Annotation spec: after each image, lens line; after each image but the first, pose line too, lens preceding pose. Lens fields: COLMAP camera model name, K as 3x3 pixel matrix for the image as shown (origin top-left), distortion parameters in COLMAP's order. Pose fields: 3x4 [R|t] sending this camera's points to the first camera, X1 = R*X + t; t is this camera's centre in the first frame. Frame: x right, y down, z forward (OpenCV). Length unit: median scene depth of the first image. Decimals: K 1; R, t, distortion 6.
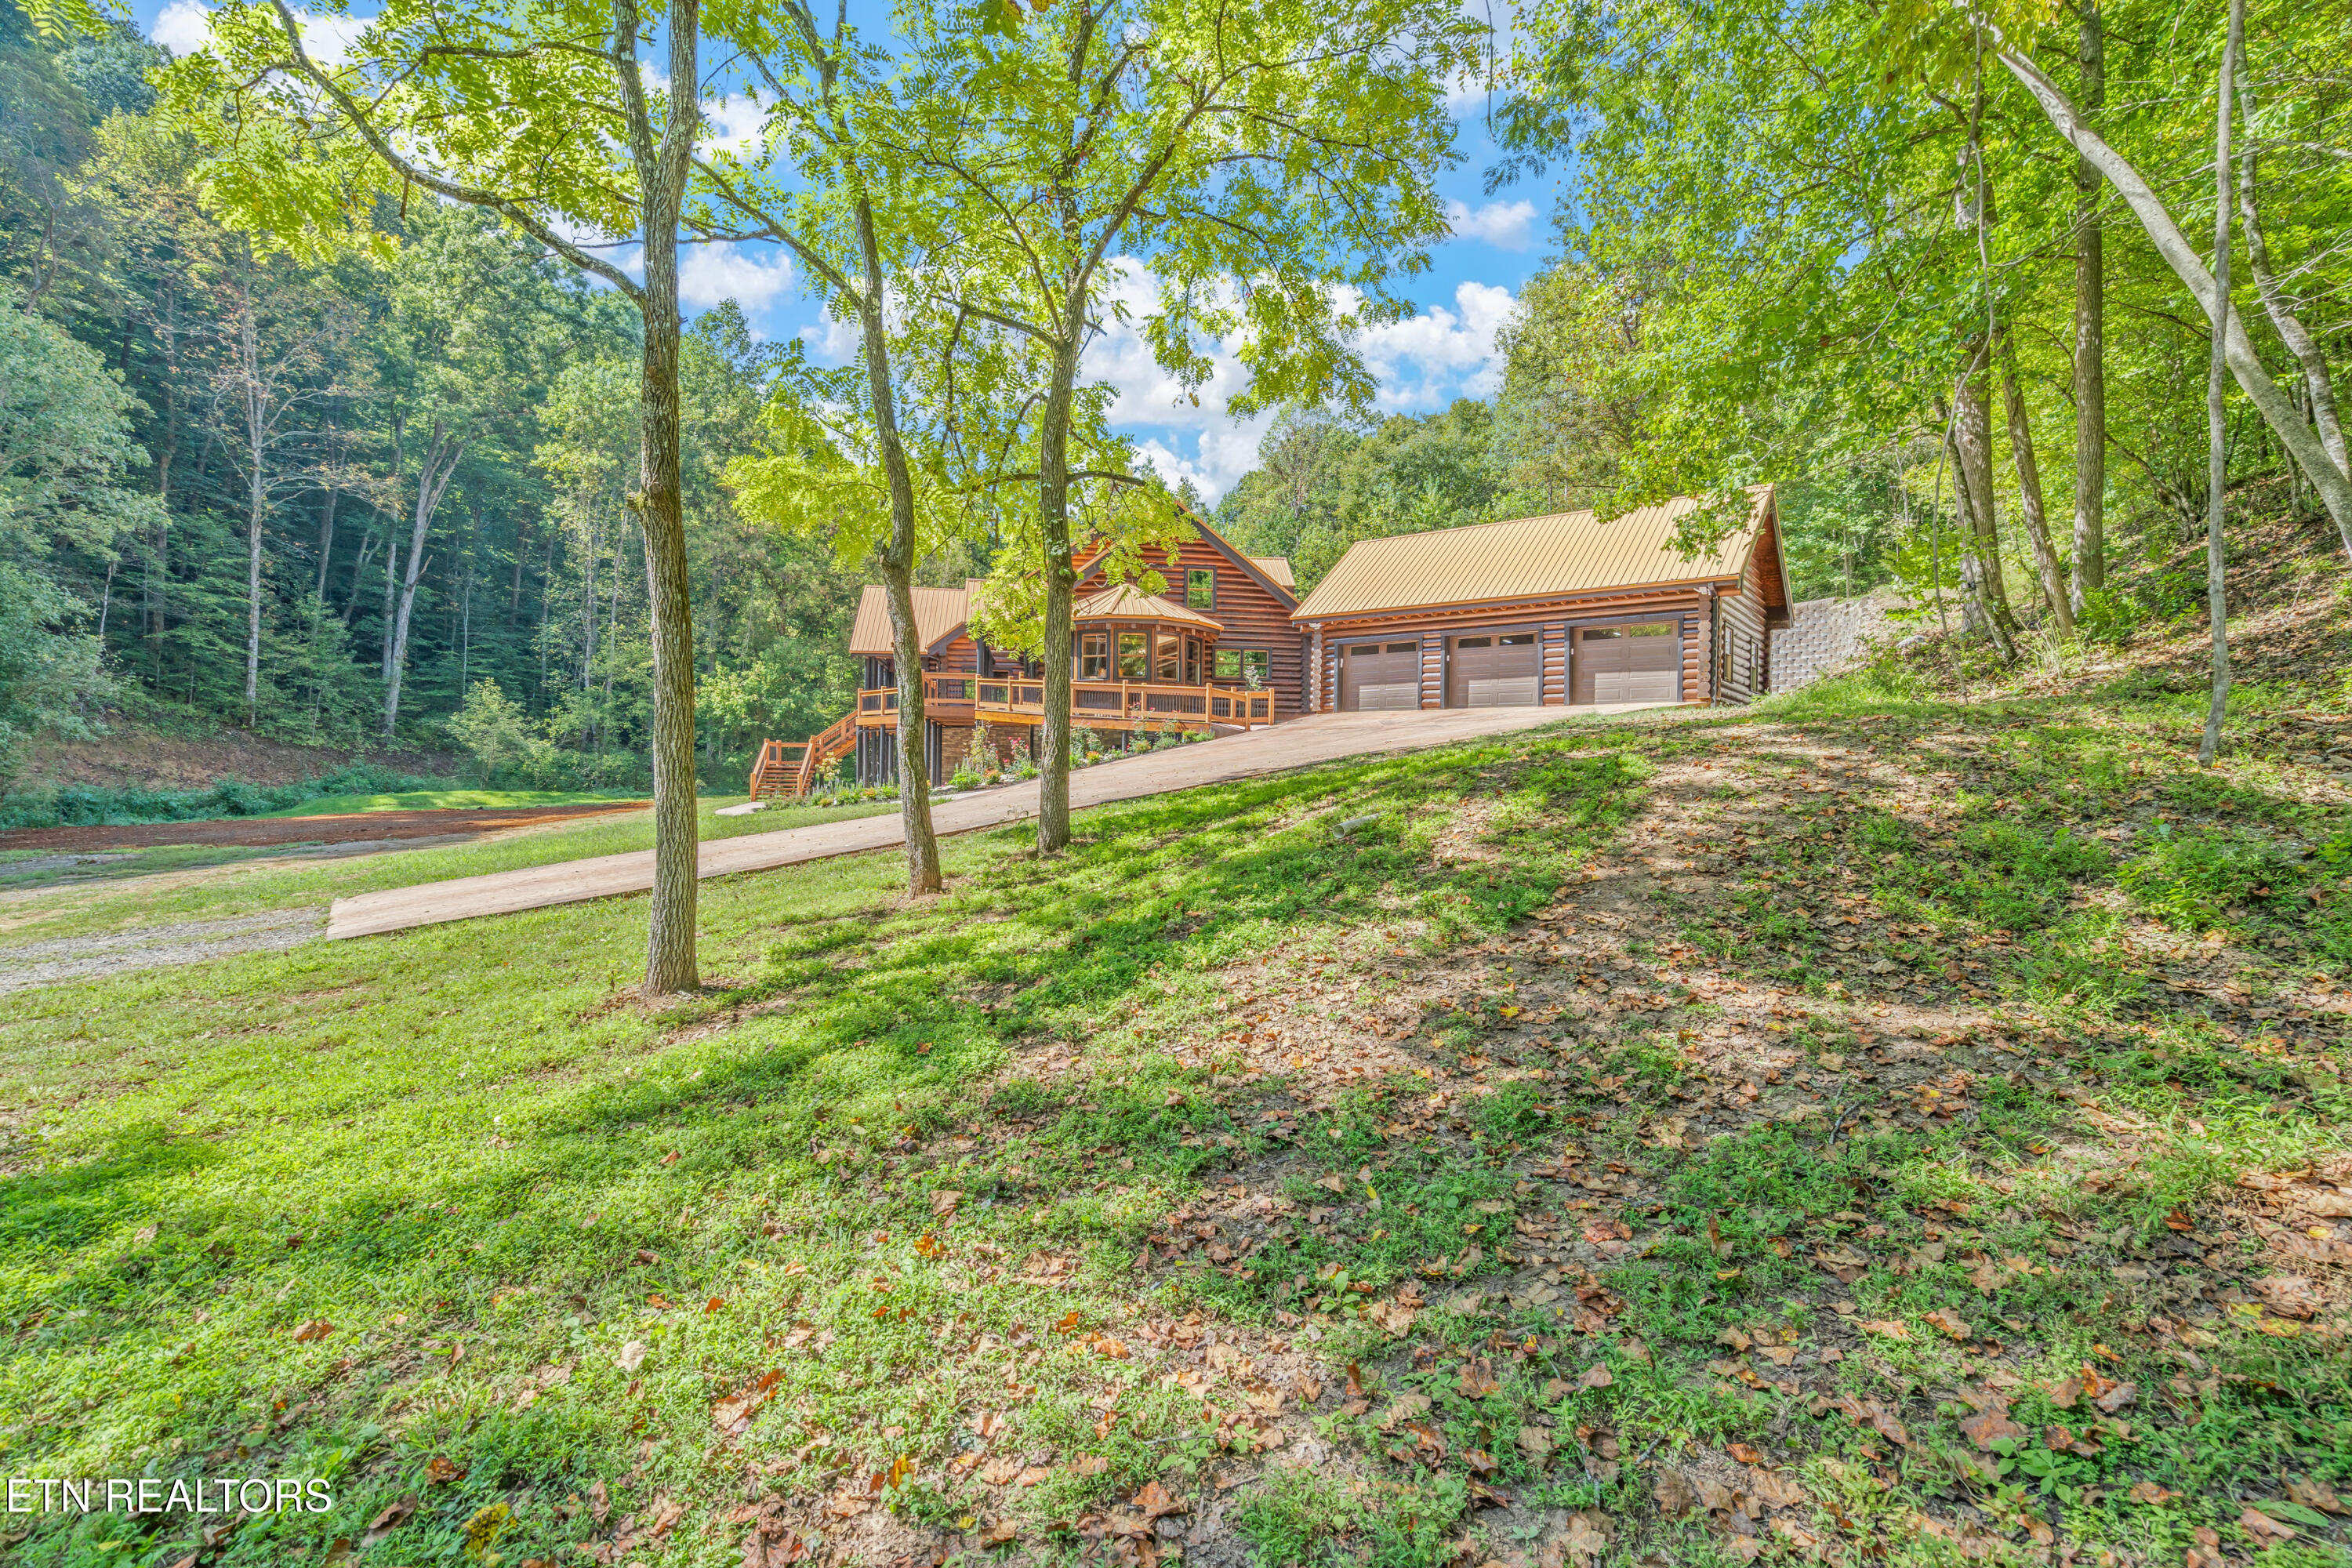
lens RADIAL K [[1075.7, 0, 1185.7], [0, 1075.7, 745.8], [0, 0, 1]] dist [0.001953, -0.000686]
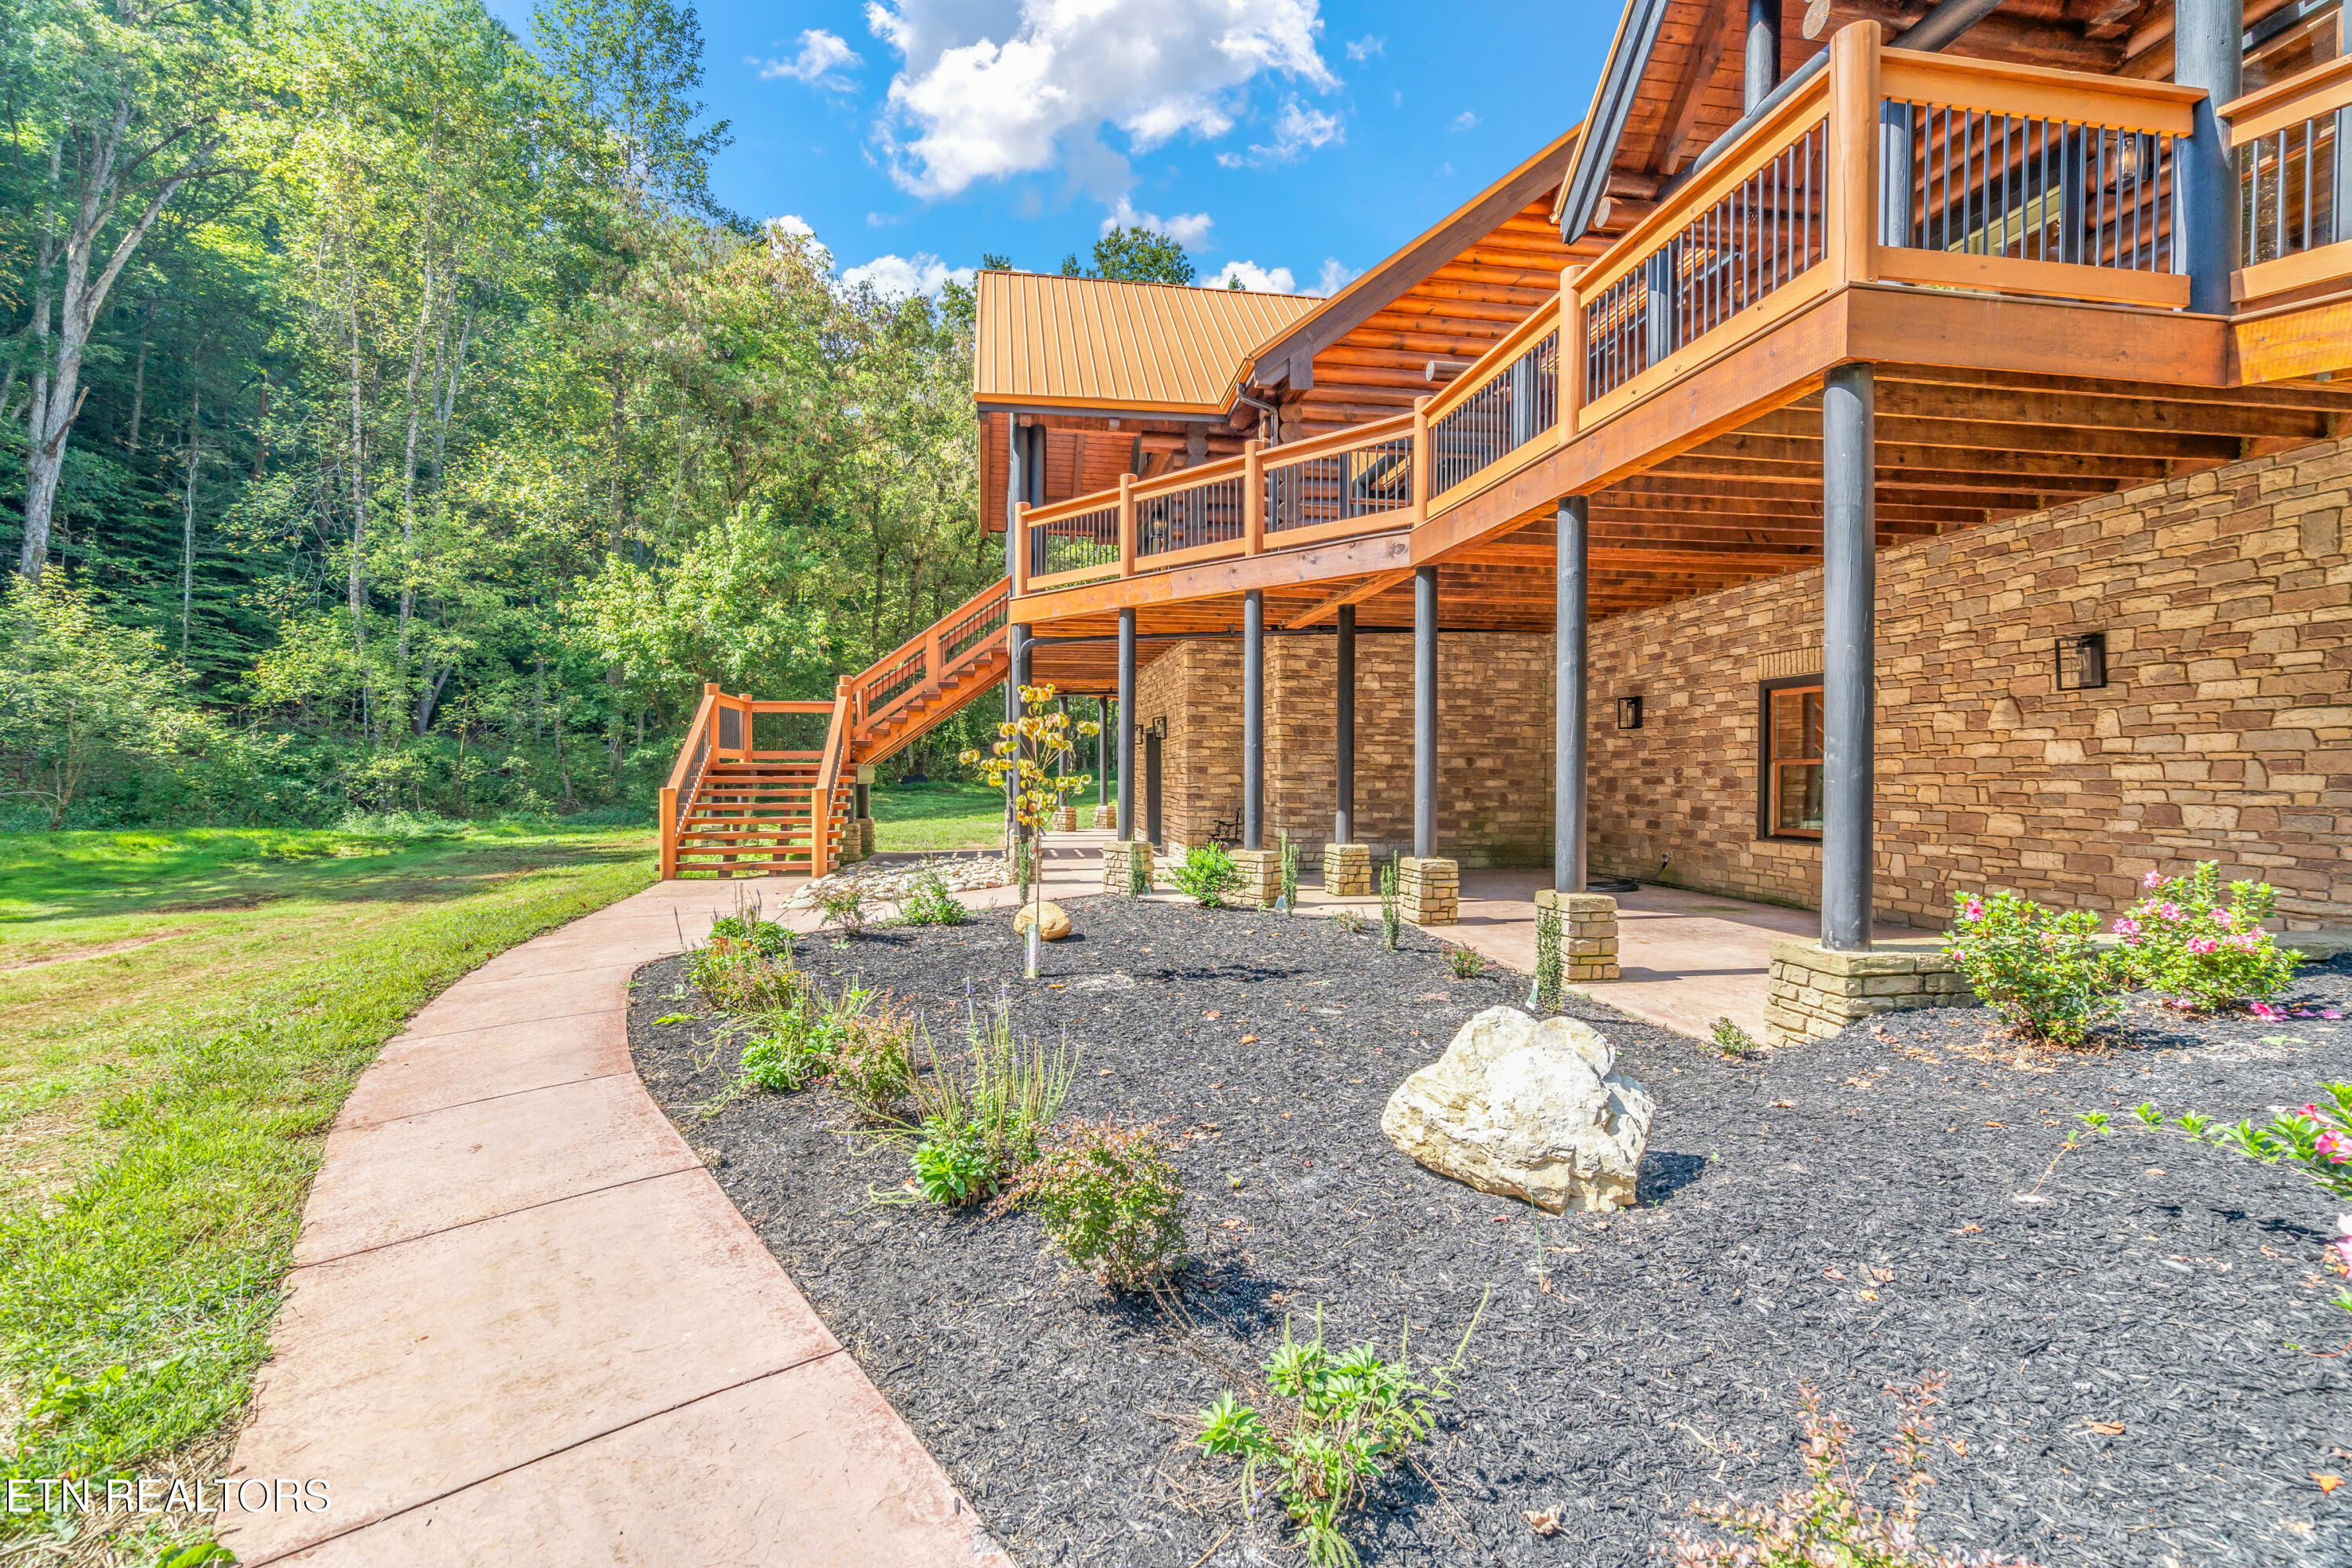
lens RADIAL K [[1075.7, 0, 1185.7], [0, 1075.7, 745.8], [0, 0, 1]] dist [0.001953, -0.000686]
pose [[0.999164, -0.012855, 0.038816, -0.341450], [0.012500, 0.999878, 0.009369, 0.016053], [-0.038931, -0.008876, 0.999202, 0.883935]]
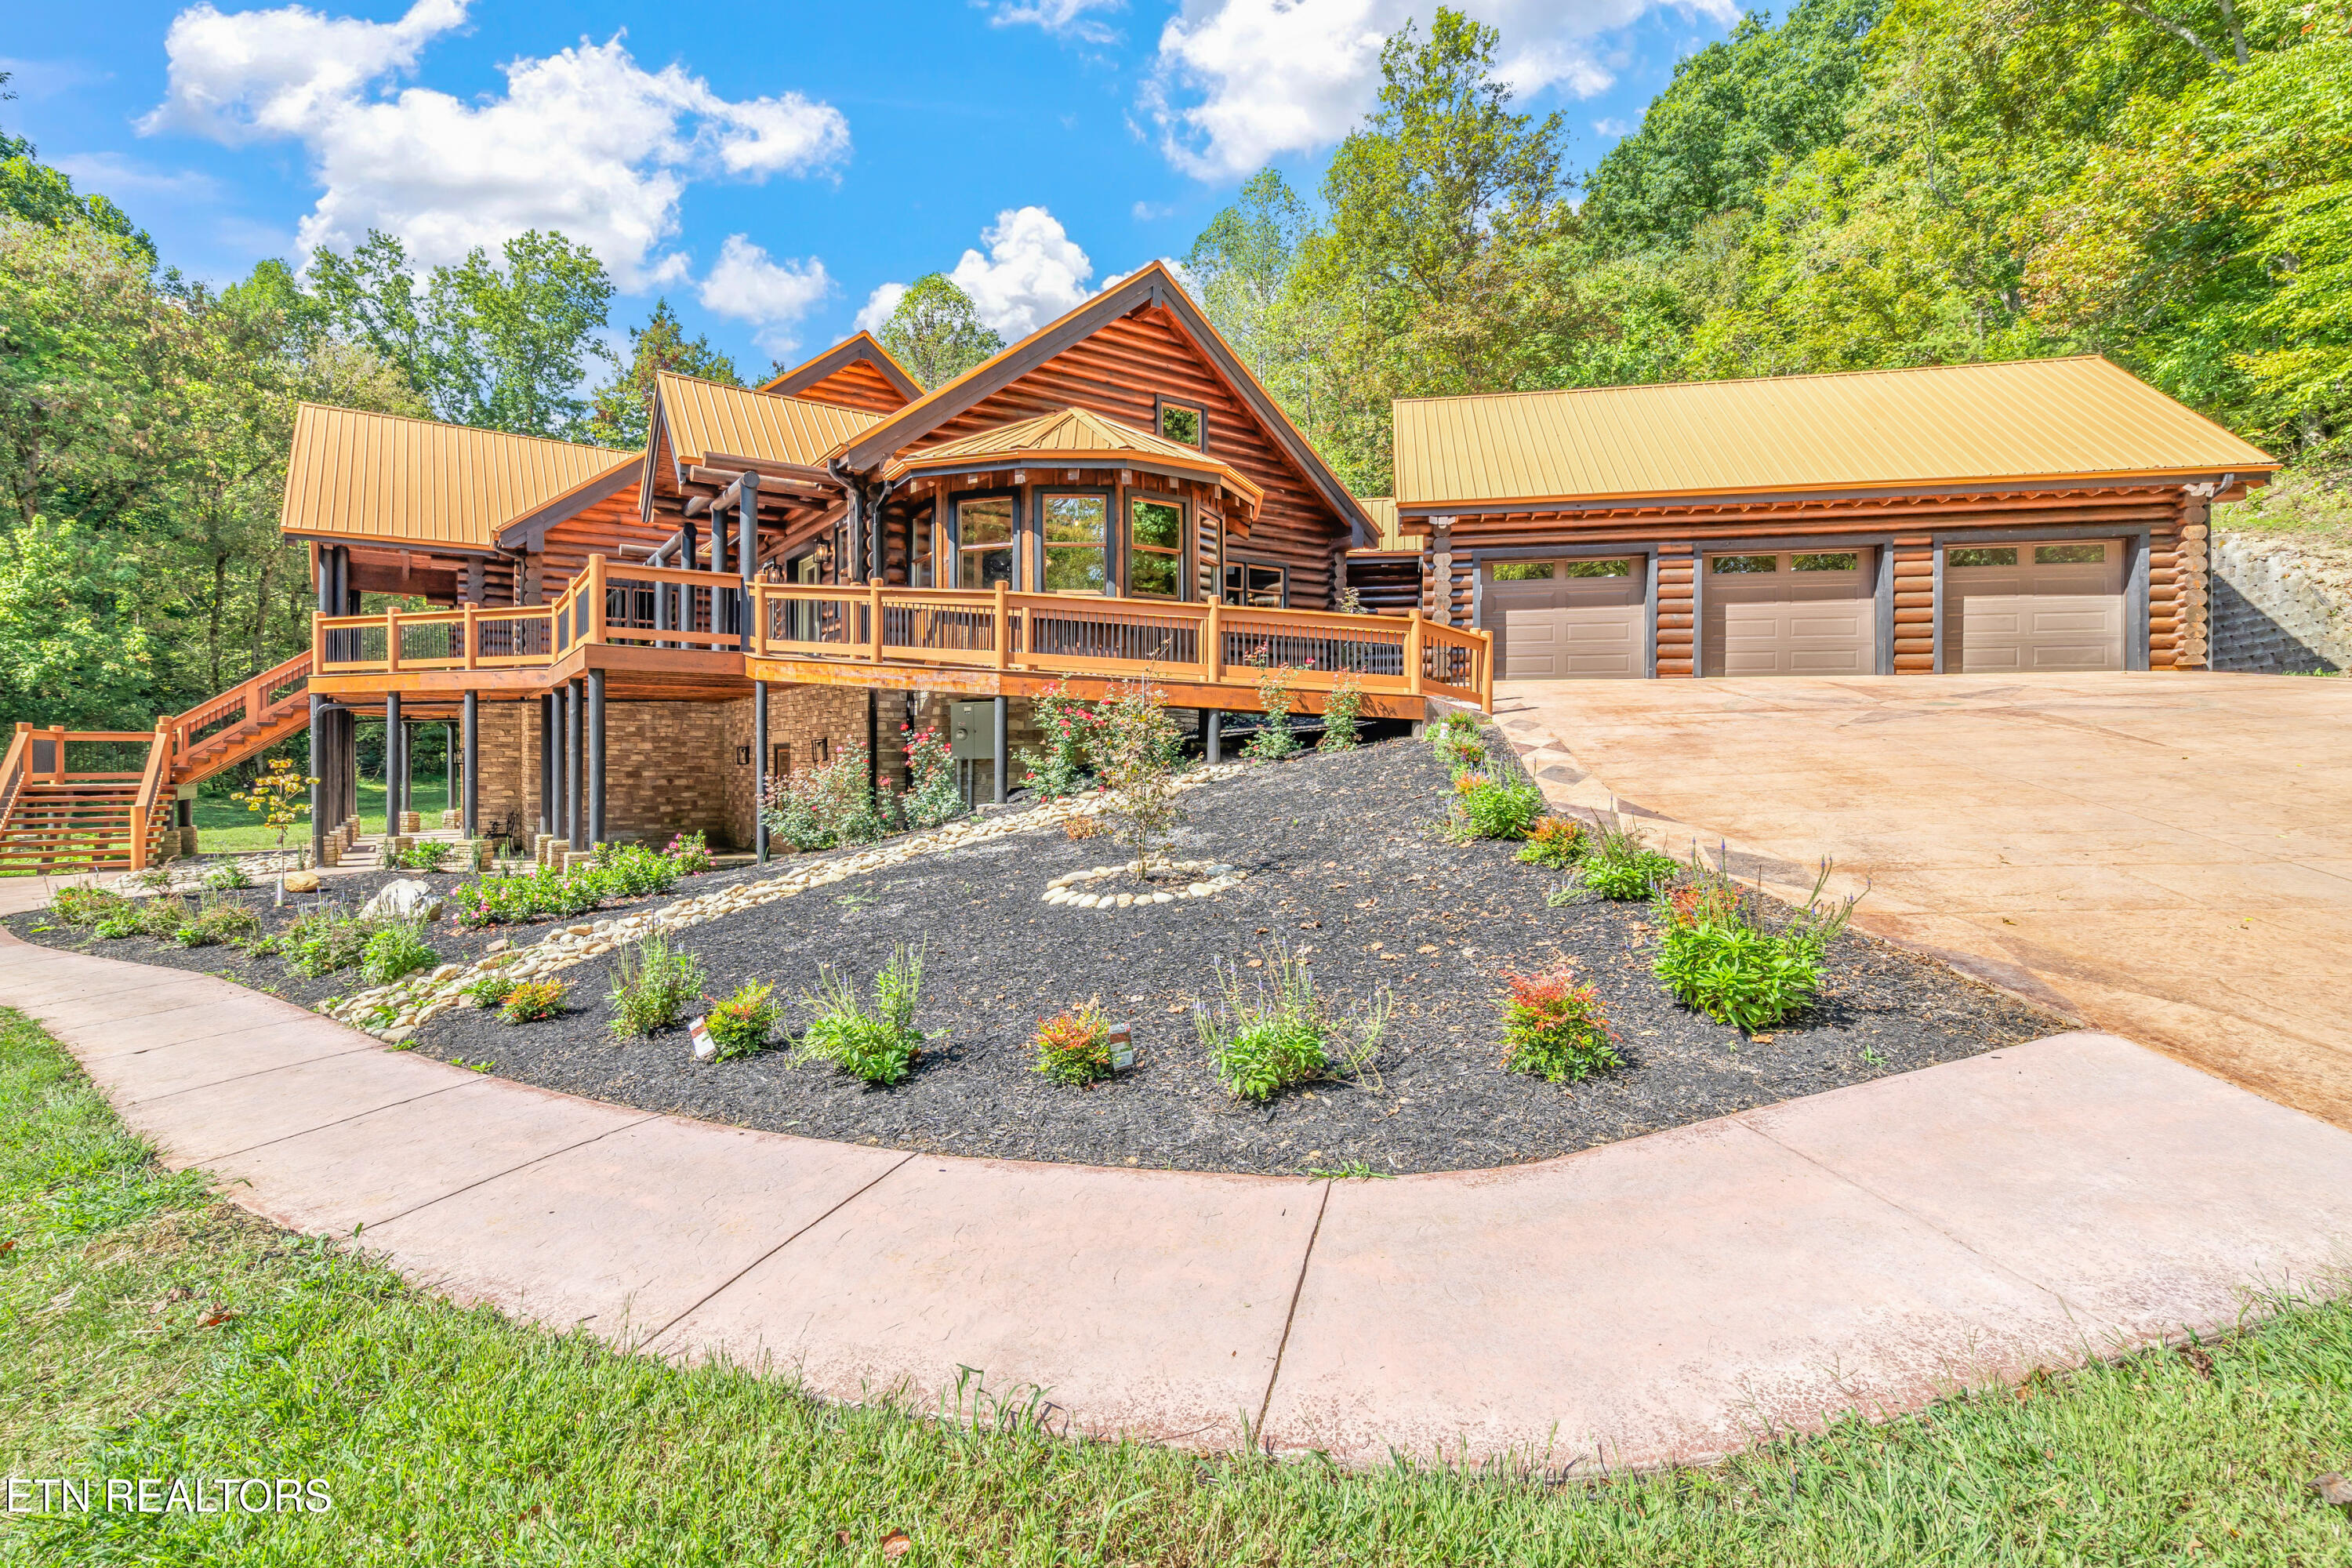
lens RADIAL K [[1075.7, 0, 1185.7], [0, 1075.7, 745.8], [0, 0, 1]] dist [0.001953, -0.000686]
pose [[0.885848, -0.009283, 0.463882, -0.243049], [-0.000324, 0.999787, 0.020624, -0.008449], [-0.463975, -0.018420, 0.885657, 0.553561]]
